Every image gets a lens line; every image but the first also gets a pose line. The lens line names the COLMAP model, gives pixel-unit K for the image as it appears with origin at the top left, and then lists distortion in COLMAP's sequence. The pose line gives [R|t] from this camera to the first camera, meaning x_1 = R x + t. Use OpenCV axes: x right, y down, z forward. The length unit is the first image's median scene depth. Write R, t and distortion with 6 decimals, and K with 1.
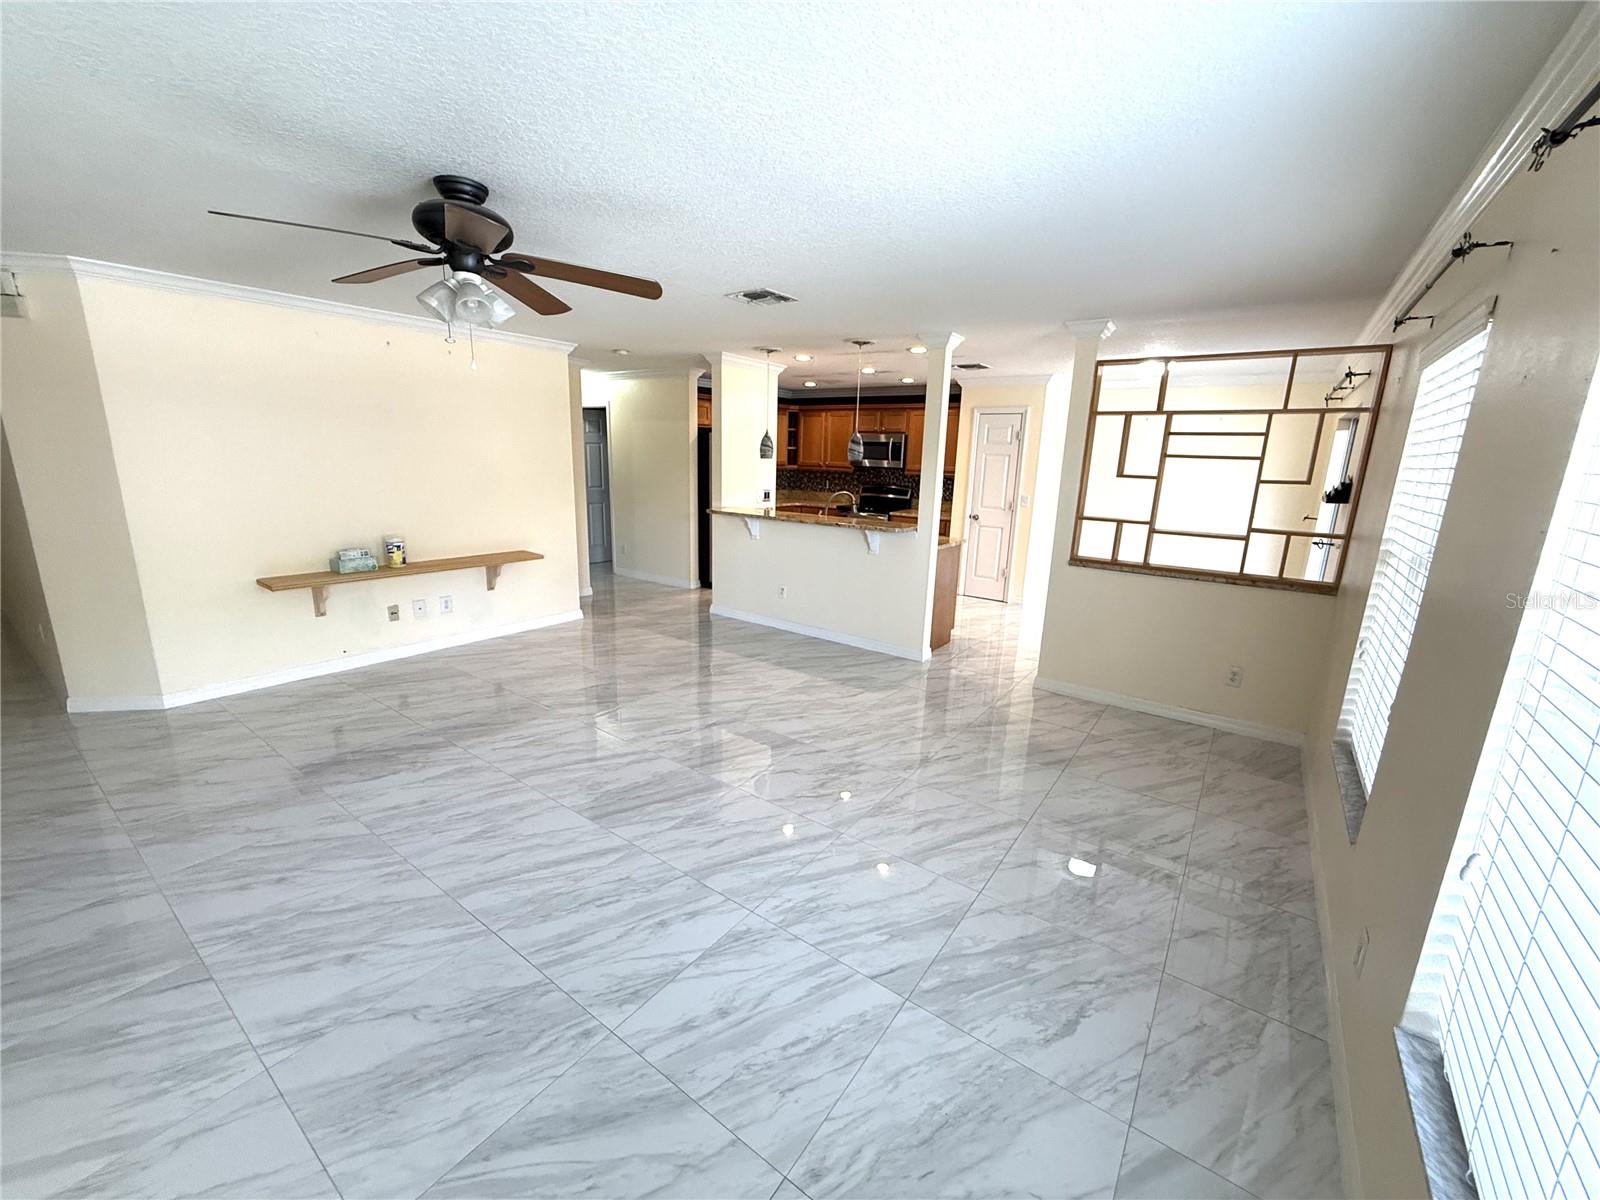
lens RADIAL K [[635.8, 0, 797.0], [0, 635.8, 603.1], [0, 0, 1]] dist [-0.002238, 0.000550]
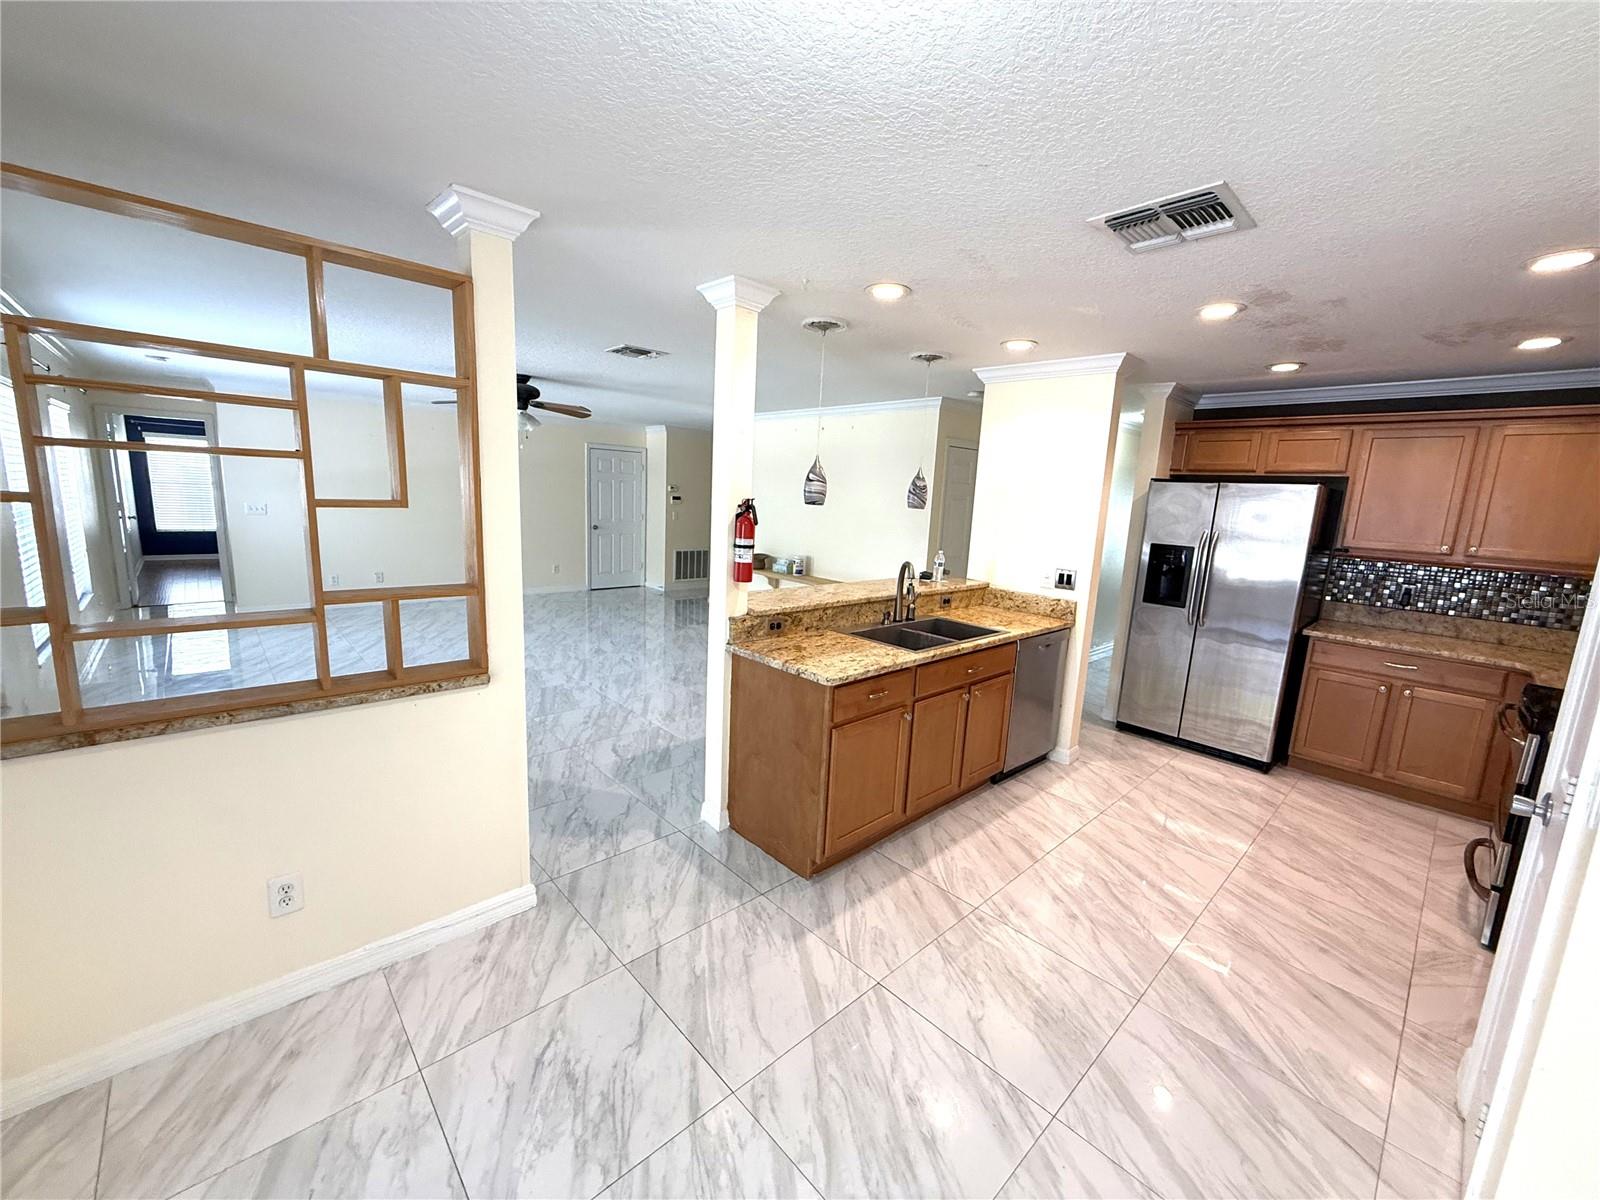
lens RADIAL K [[635.8, 0, 803.4], [0, 635.8, 606.8], [0, 0, 1]] dist [-0.002238, 0.000550]
pose [[-0.185416, 0.138366, -0.972870, 1.223099], [-0.277711, 0.942299, 0.186946, -0.397748], [0.942602, 0.304839, -0.136291, 1.812978]]
